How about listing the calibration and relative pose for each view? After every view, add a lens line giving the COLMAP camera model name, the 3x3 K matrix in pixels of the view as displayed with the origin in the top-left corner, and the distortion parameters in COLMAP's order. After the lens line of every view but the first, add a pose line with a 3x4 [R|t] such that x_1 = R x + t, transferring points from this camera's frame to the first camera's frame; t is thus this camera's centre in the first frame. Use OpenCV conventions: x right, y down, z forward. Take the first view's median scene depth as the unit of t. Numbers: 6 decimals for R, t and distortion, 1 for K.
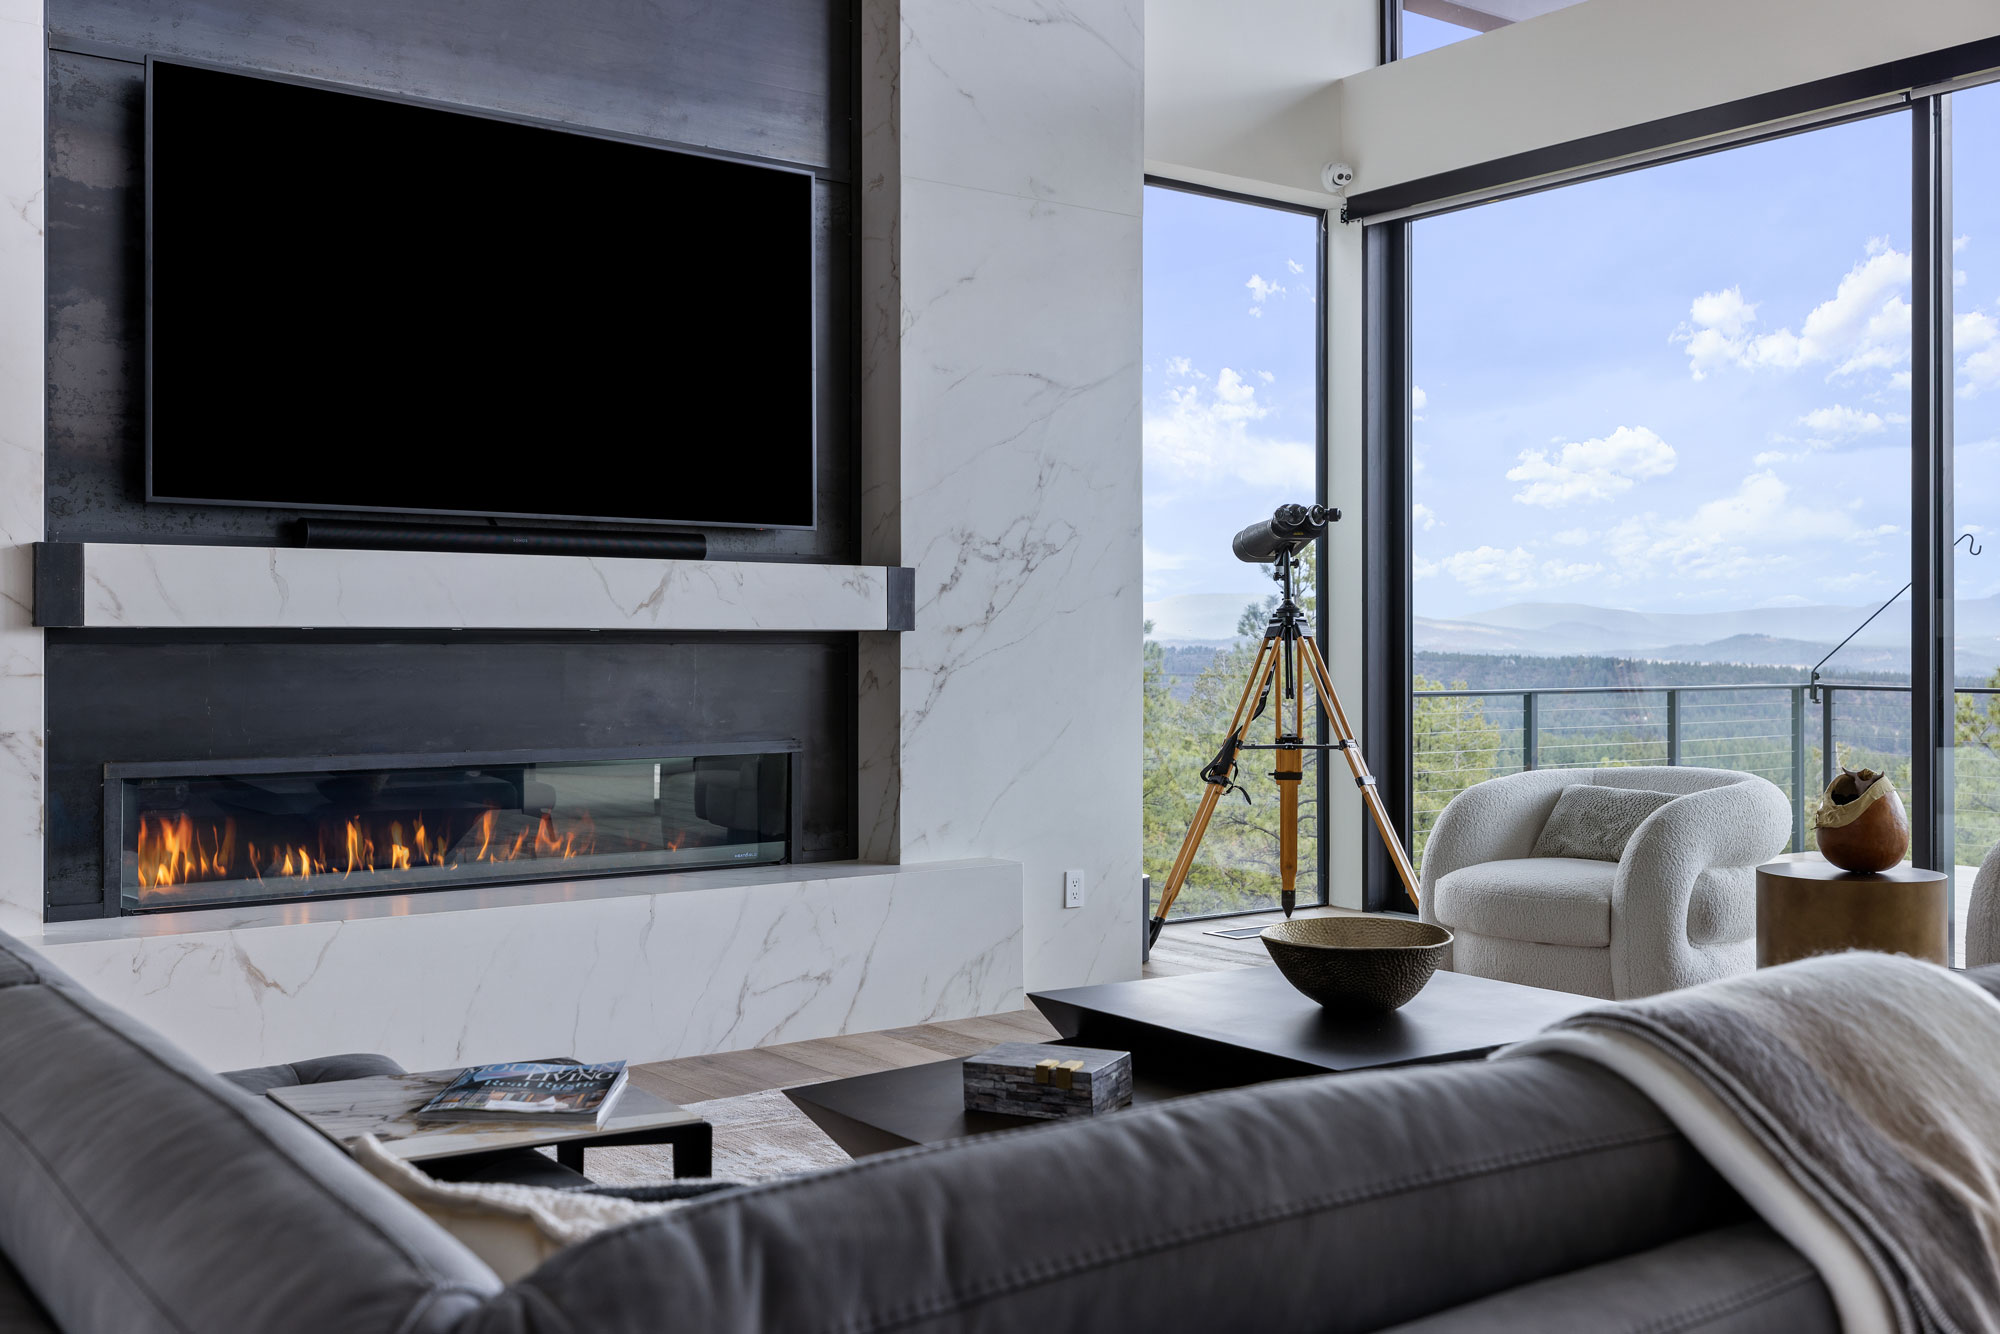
lens RADIAL K [[1988.1, 0, 995.4], [0, 1988.1, 629.4], [0, 0, 1]] dist [0.006178, 0.016827]
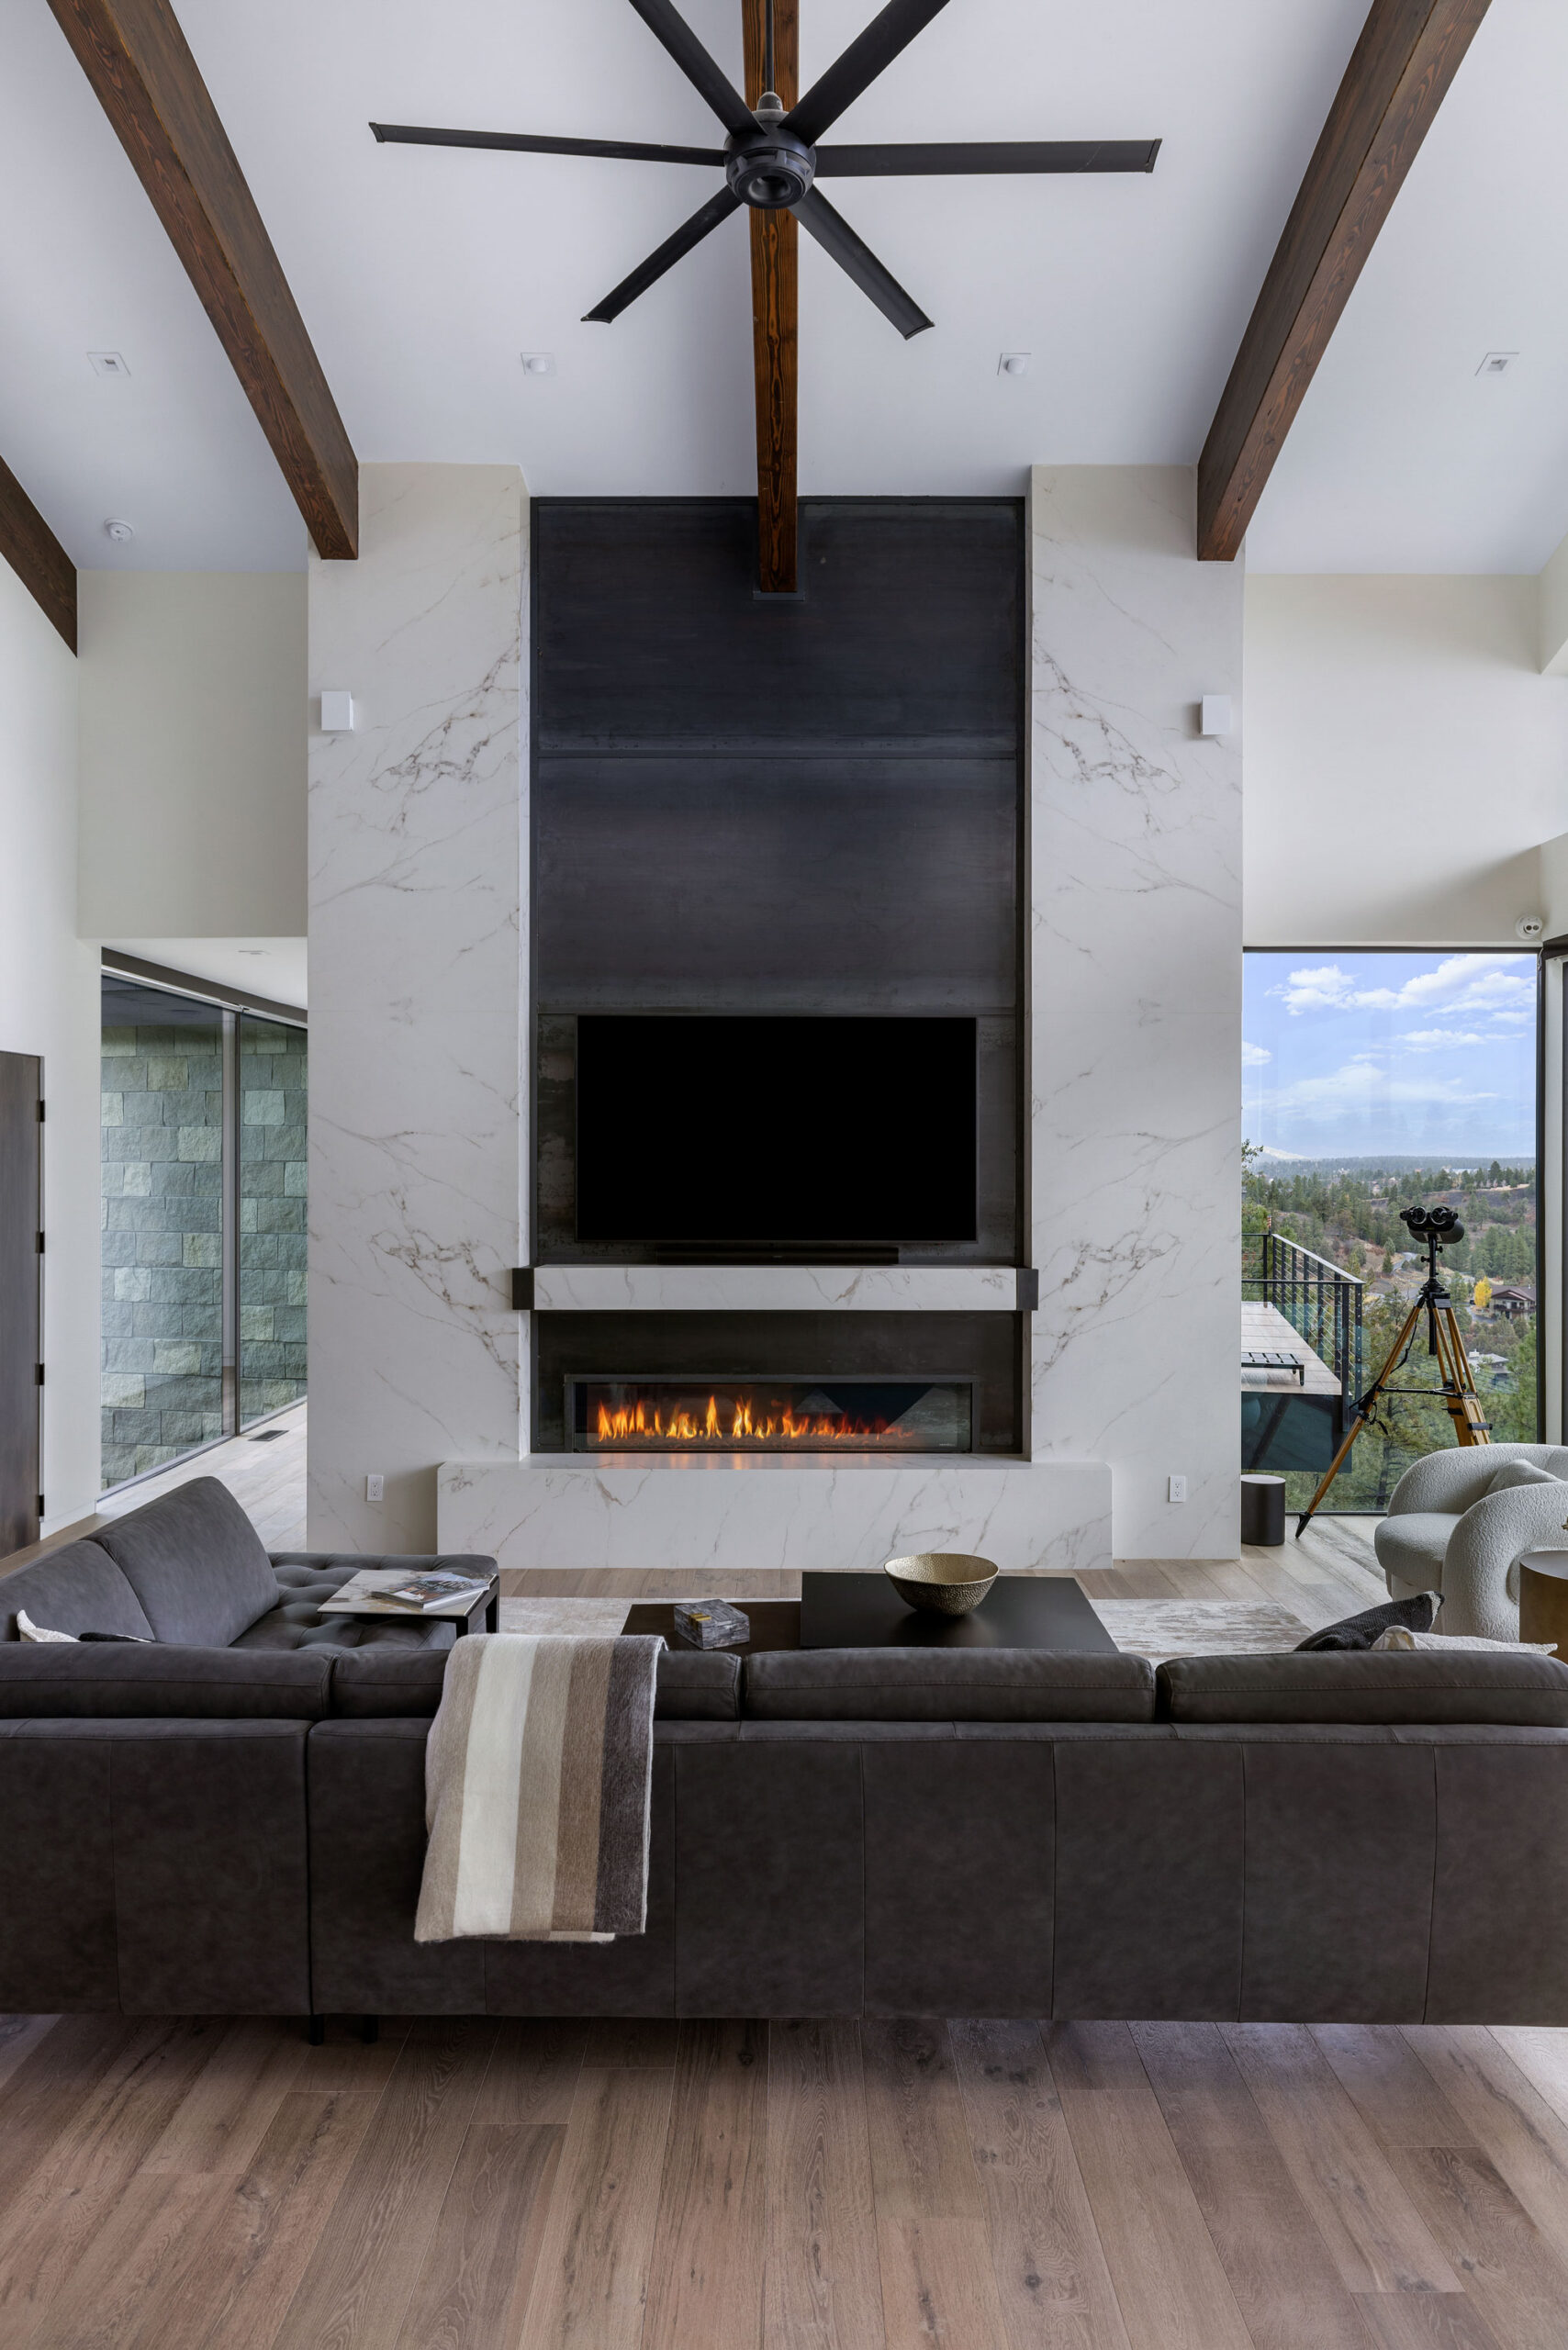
lens RADIAL K [[1551.8, 0, 784.0], [0, 1551.8, 1175.0], [0, 0, 1]] dist [-0.004680, 0.000288]
pose [[0.793457, 0.003712, -0.608615, 0.530042], [0.004308, 0.999922, 0.011715, -0.118381], [0.608611, -0.011918, 0.793379, -0.063645]]
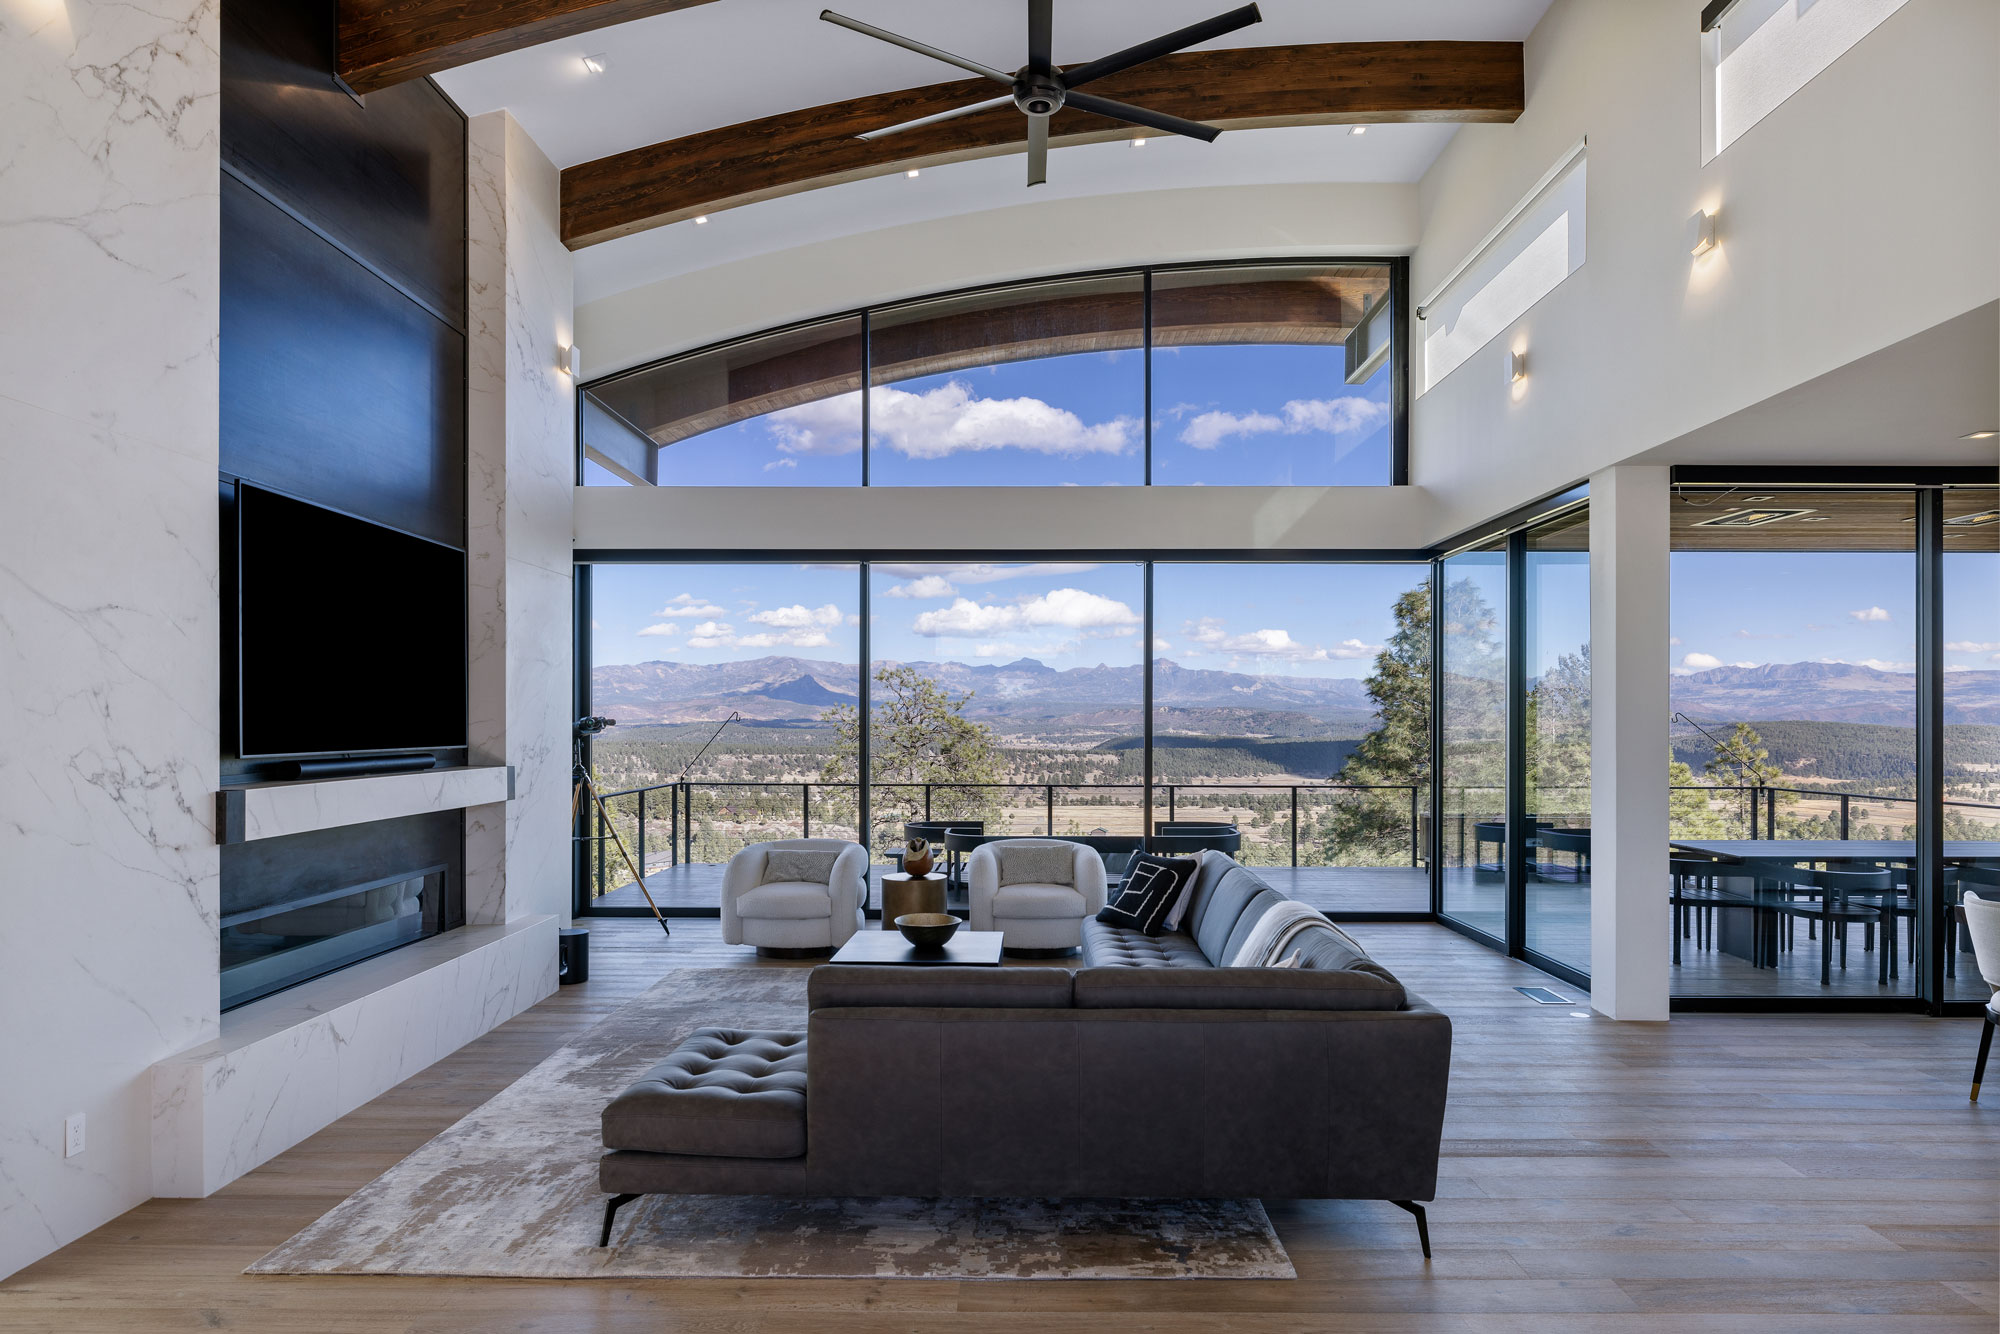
lens RADIAL K [[1191.8, 0, 998.2], [0, 1191.8, 730.2], [0, 0, 1]] dist [0.003504, 0.002955]
pose [[0.620853, -0.007938, 0.783887, -0.642158], [-0.004930, 0.999889, 0.014031, -0.083044], [-0.783912, -0.012576, 0.620745, -0.060181]]
